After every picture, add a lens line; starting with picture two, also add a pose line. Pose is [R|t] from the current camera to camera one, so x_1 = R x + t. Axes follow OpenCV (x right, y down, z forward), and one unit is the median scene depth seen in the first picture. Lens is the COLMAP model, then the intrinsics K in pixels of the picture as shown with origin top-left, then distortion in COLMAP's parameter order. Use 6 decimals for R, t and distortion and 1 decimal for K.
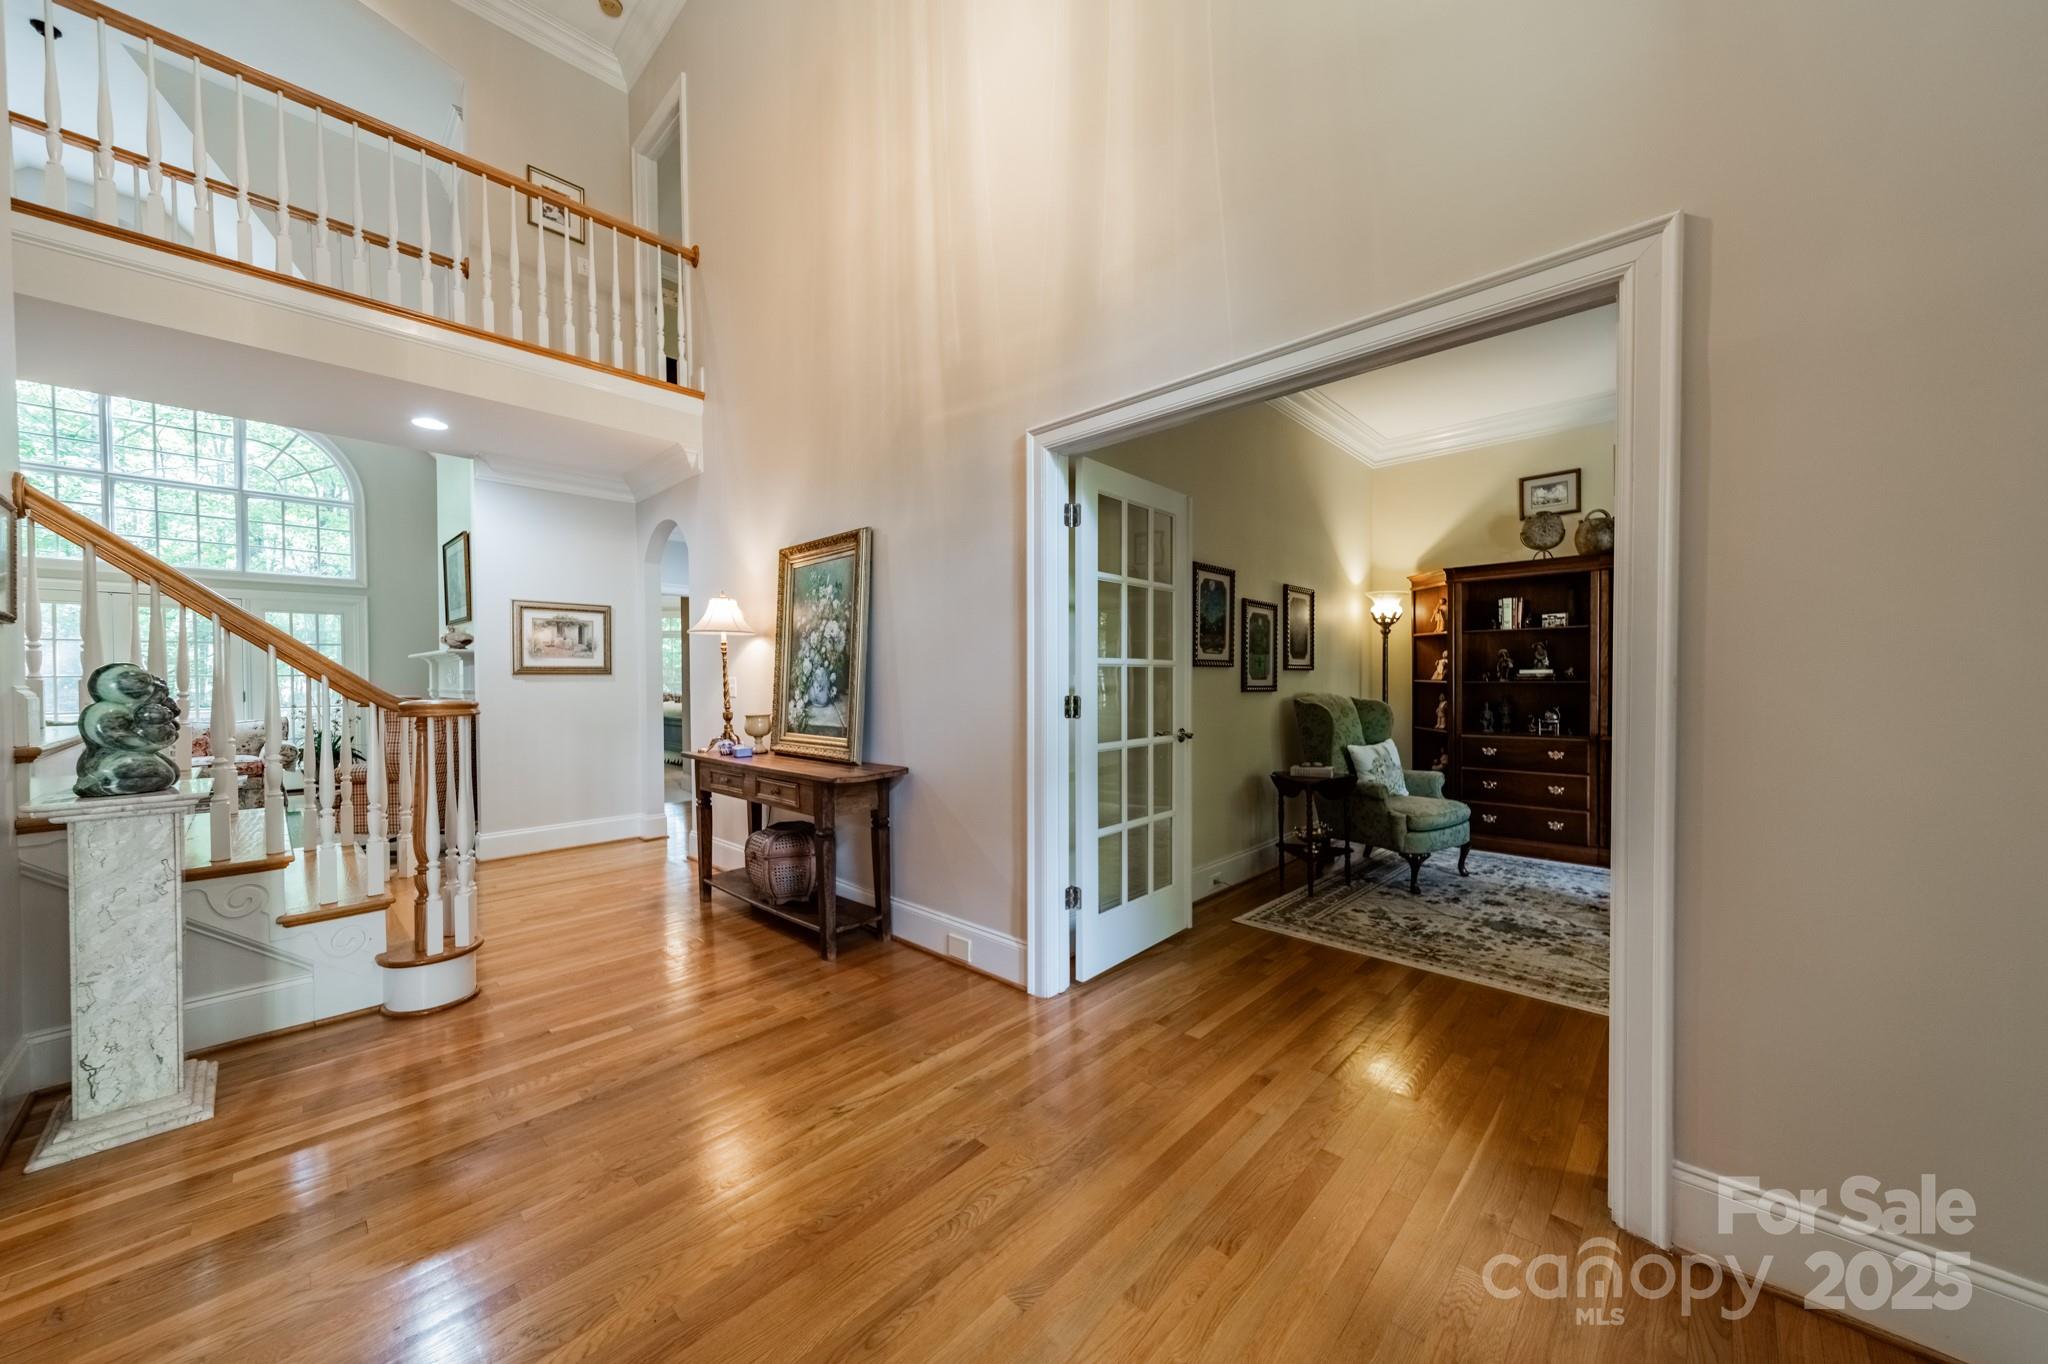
lens RADIAL K [[724.9, 0, 1024.4], [0, 724.9, 687.0], [0, 0, 1]] dist [0.008736, 0.000030]
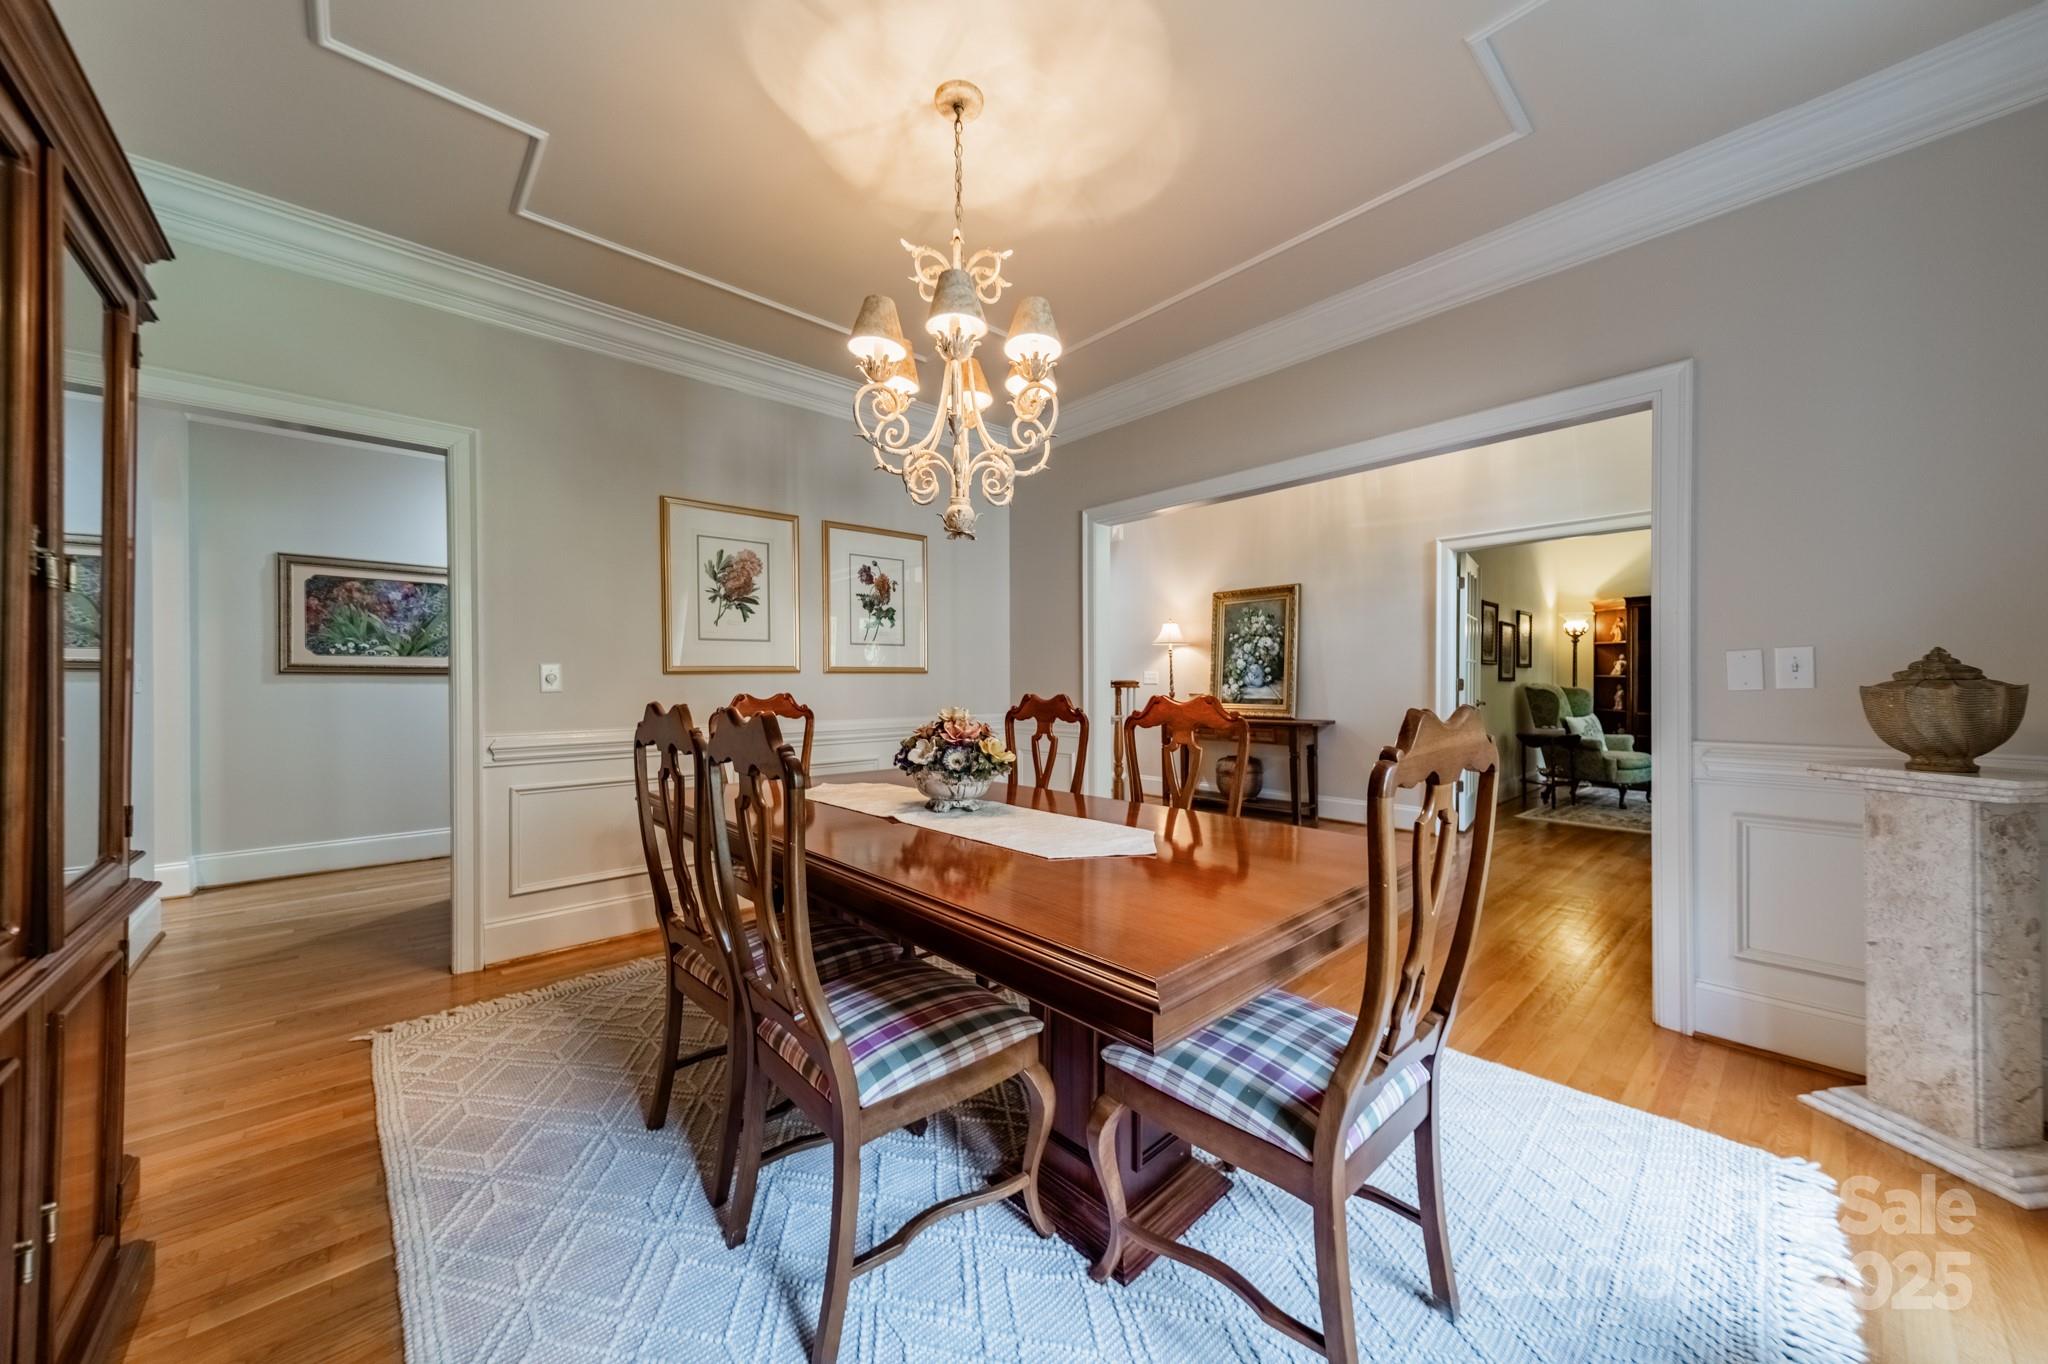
lens RADIAL K [[719.6, 0, 1027.8], [0, 719.6, 684.4], [0, 0, 1]] dist [0.005539, -0.000024]
pose [[0.997143, 0.004114, -0.075423, -0.624067], [-0.004595, 0.999970, -0.006204, 0.029635], [0.075395, 0.006533, 0.997132, -0.653932]]
